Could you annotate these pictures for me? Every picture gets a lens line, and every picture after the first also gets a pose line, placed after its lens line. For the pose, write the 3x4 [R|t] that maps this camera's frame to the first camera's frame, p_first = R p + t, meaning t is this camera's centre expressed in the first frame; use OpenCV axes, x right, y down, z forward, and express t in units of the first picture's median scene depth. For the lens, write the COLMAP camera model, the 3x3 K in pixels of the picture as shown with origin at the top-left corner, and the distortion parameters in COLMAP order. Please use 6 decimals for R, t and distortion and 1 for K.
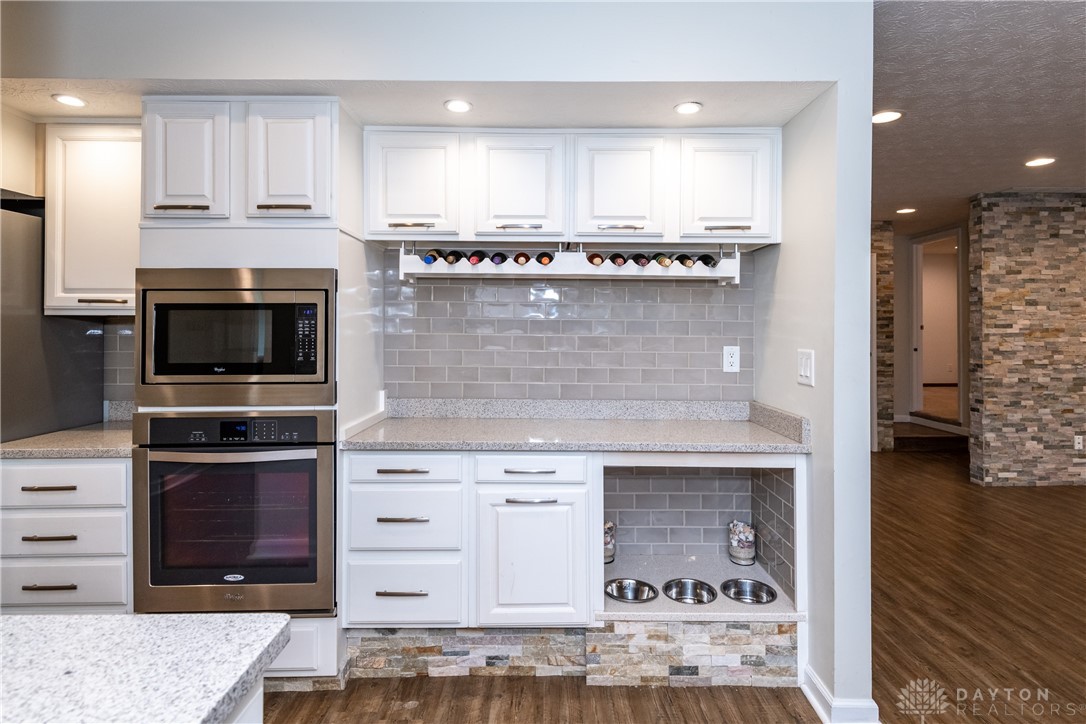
lens RADIAL K [[540.8, 0, 579.0], [0, 540.8, 318.8], [0, 0, 1]] dist [0.012919, -0.003922]
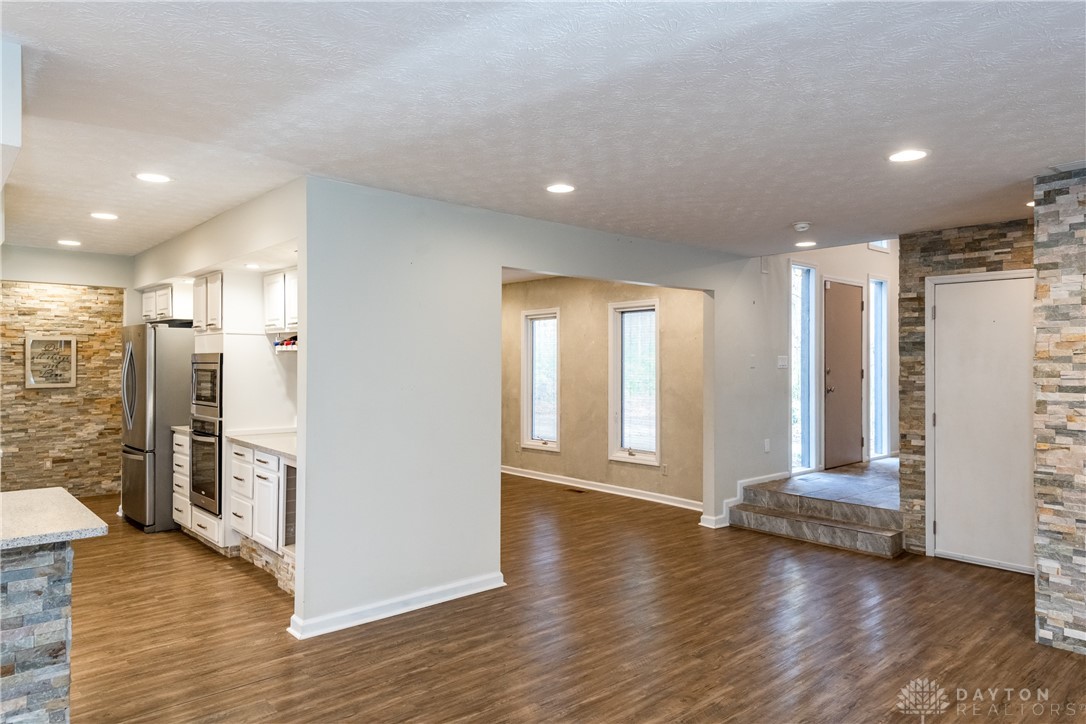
lens RADIAL K [[680.6, 0, 596.2], [0, 680.6, 351.3], [0, 0, 1]] dist [0.004261, 0.008033]
pose [[0.694773, -0.008995, -0.719173, 0.959289], [0.007177, 0.999959, -0.005574, -0.028824], [0.719194, -0.001289, 0.694809, 0.083556]]
